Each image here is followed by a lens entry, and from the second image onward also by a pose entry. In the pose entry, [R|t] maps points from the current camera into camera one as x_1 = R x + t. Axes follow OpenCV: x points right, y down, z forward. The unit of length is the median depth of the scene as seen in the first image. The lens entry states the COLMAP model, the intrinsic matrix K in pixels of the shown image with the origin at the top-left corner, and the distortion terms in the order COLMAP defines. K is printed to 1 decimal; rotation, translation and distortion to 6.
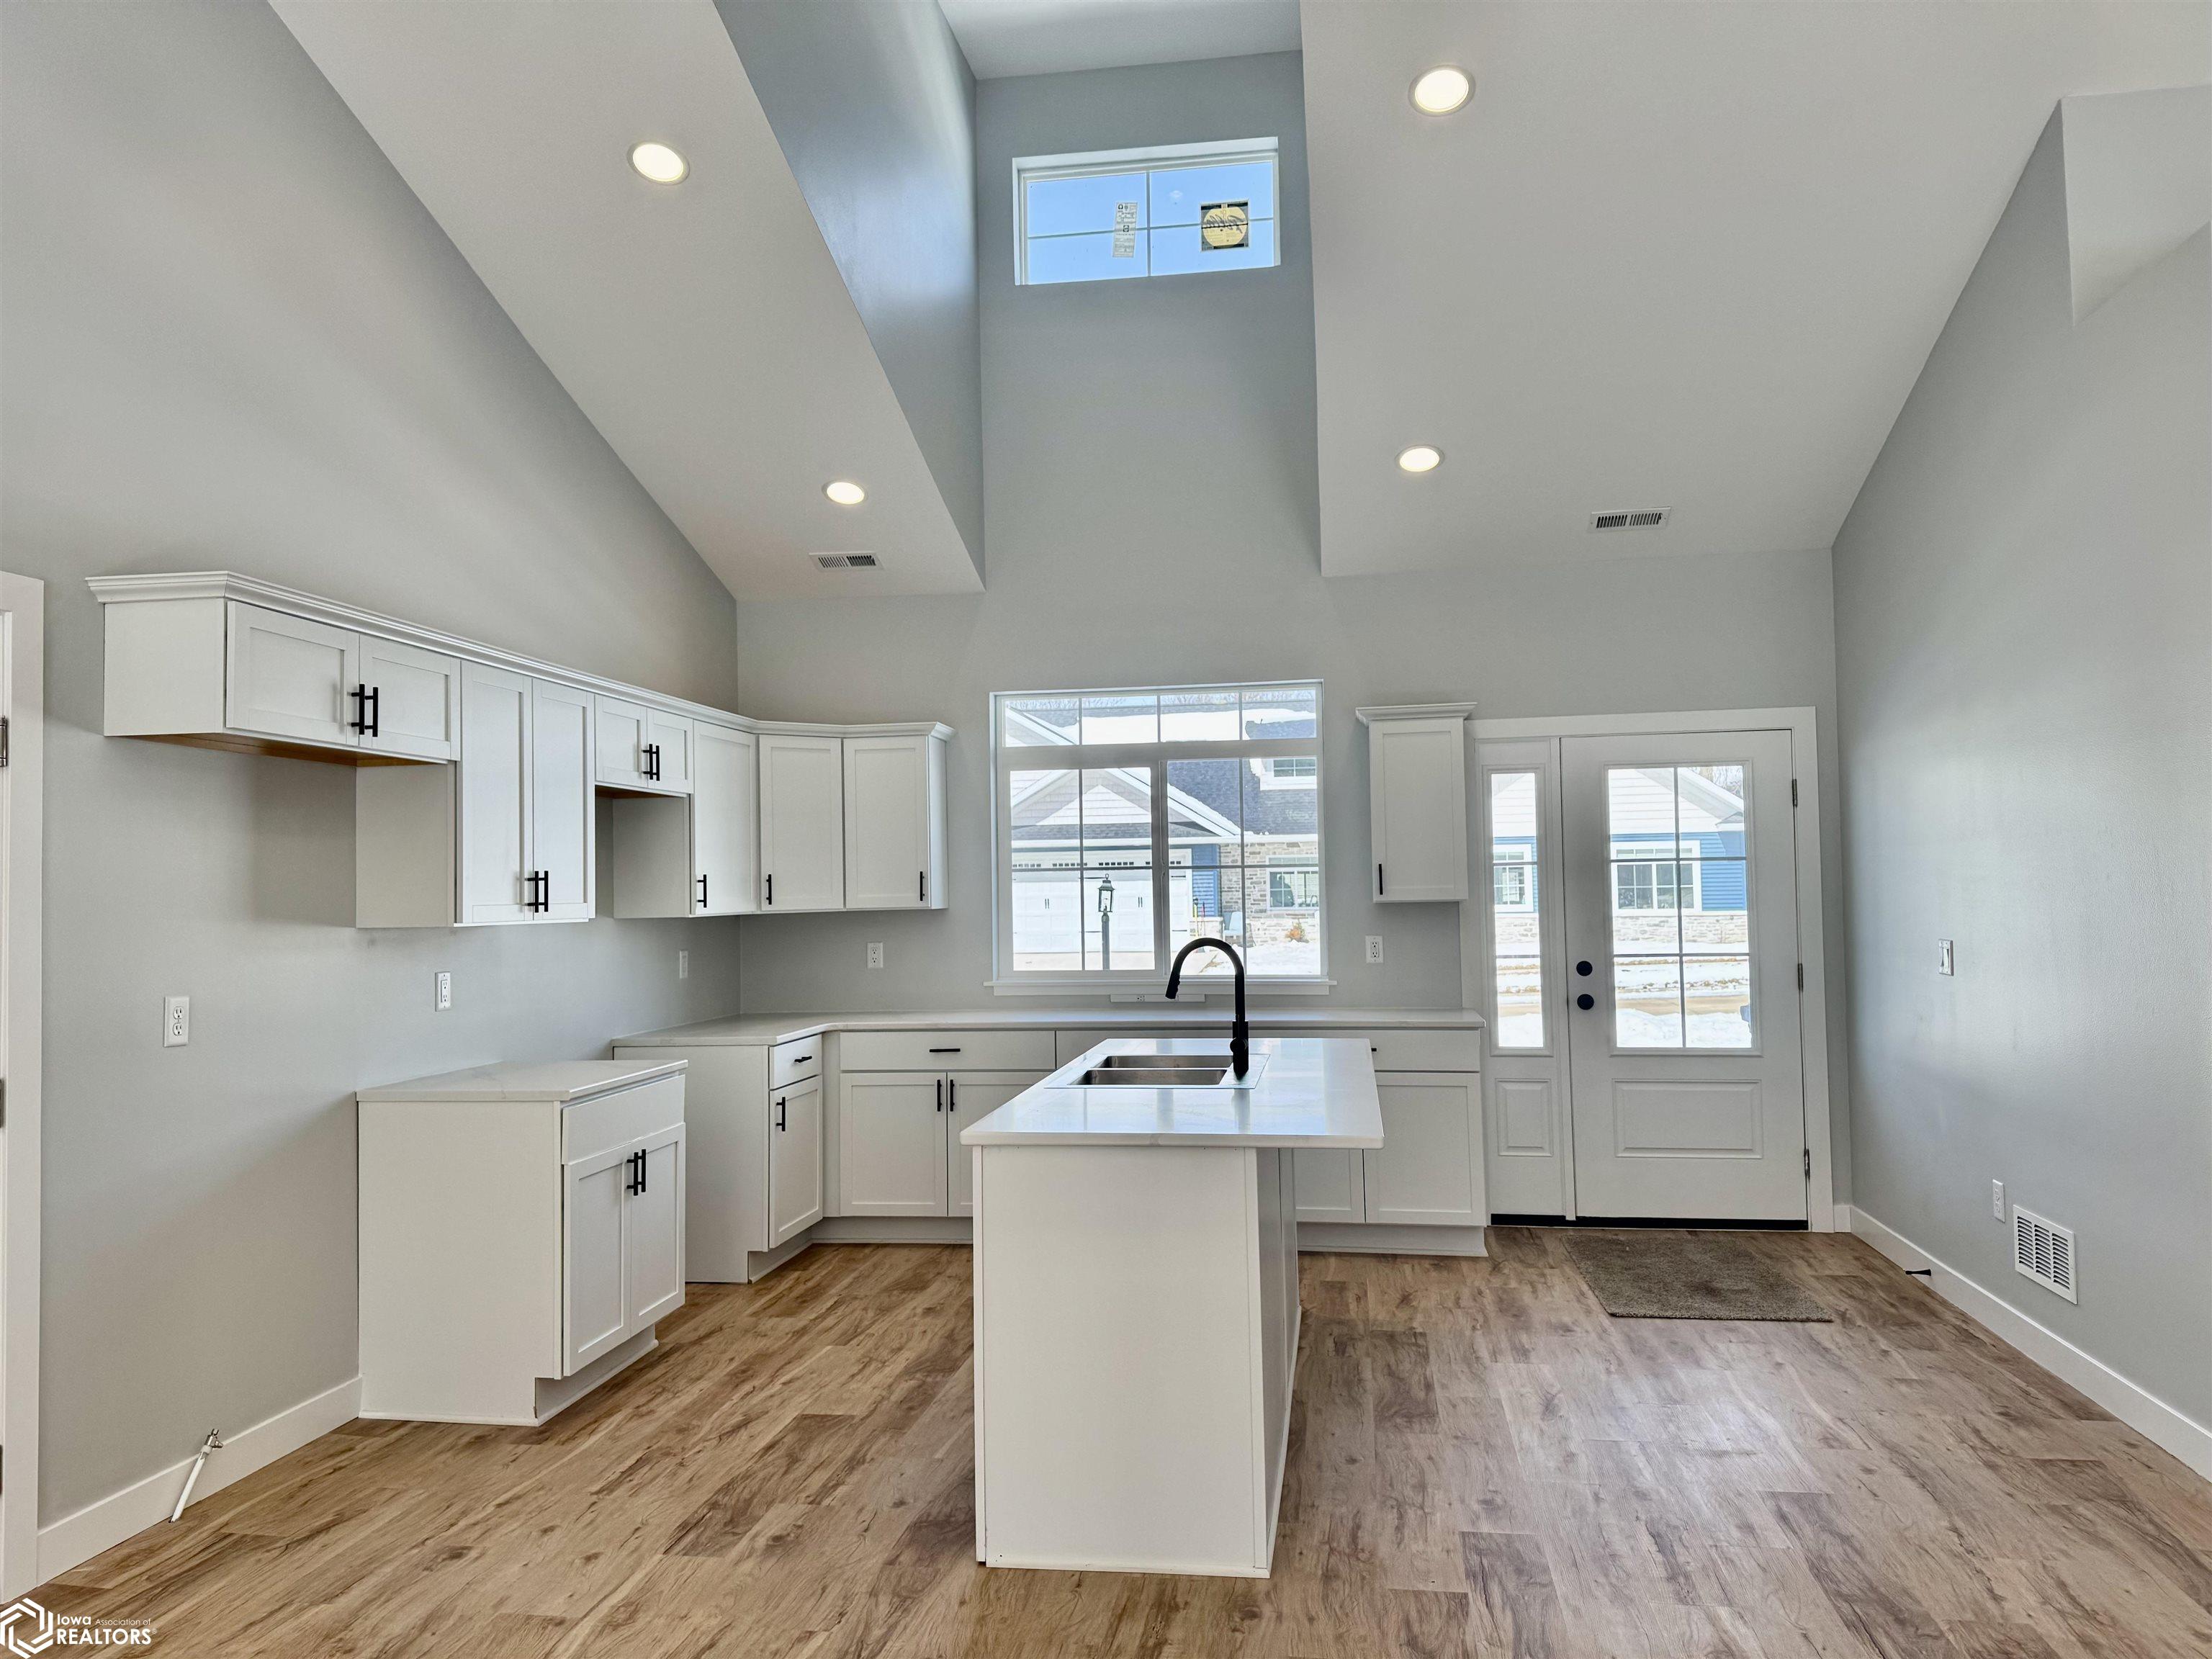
lens RADIAL K [[1561.4, 0, 1109.3], [0, 1561.4, 835.0], [0, 0, 1]] dist [0.053850, -0.058313]
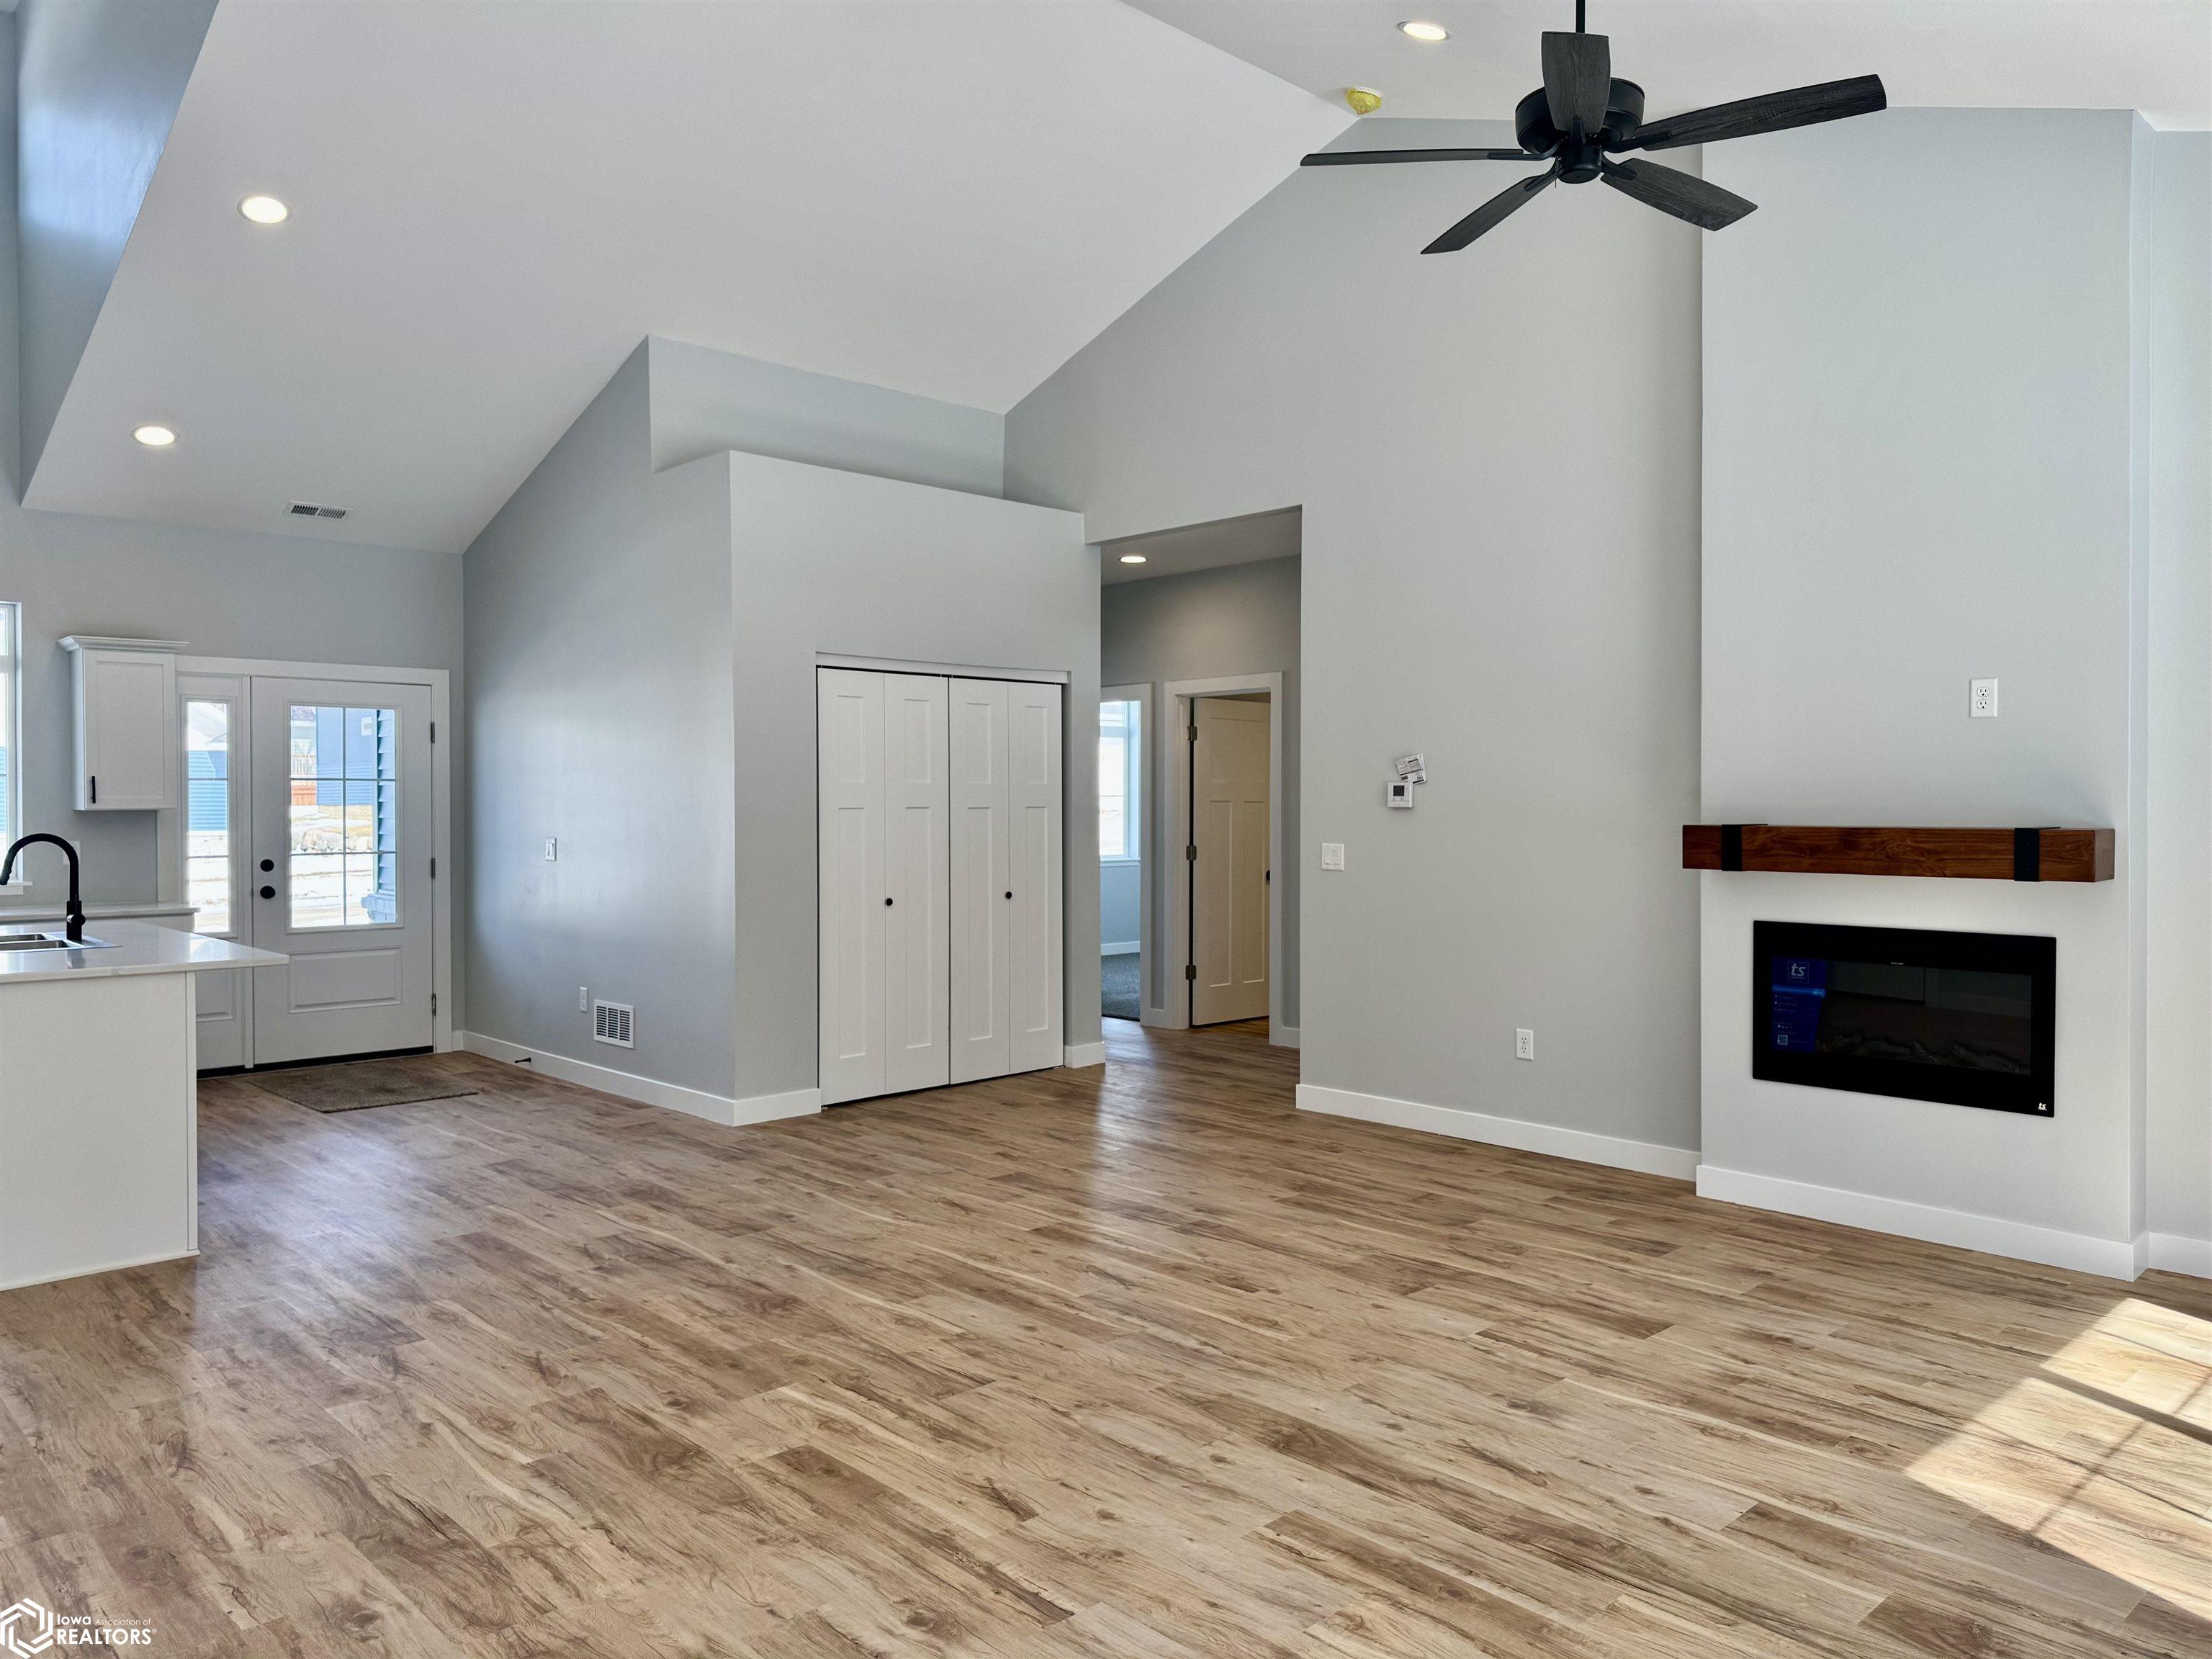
lens RADIAL K [[1550.6, 0, 1110.5], [0, 1550.6, 821.7], [0, 0, 1]] dist [0.096768, -0.145091]
pose [[0.609291, 0.007370, 0.792912, -0.371249], [-0.038861, 0.999033, 0.020576, -0.001233], [-0.791994, -0.043350, 0.608988, -0.379443]]
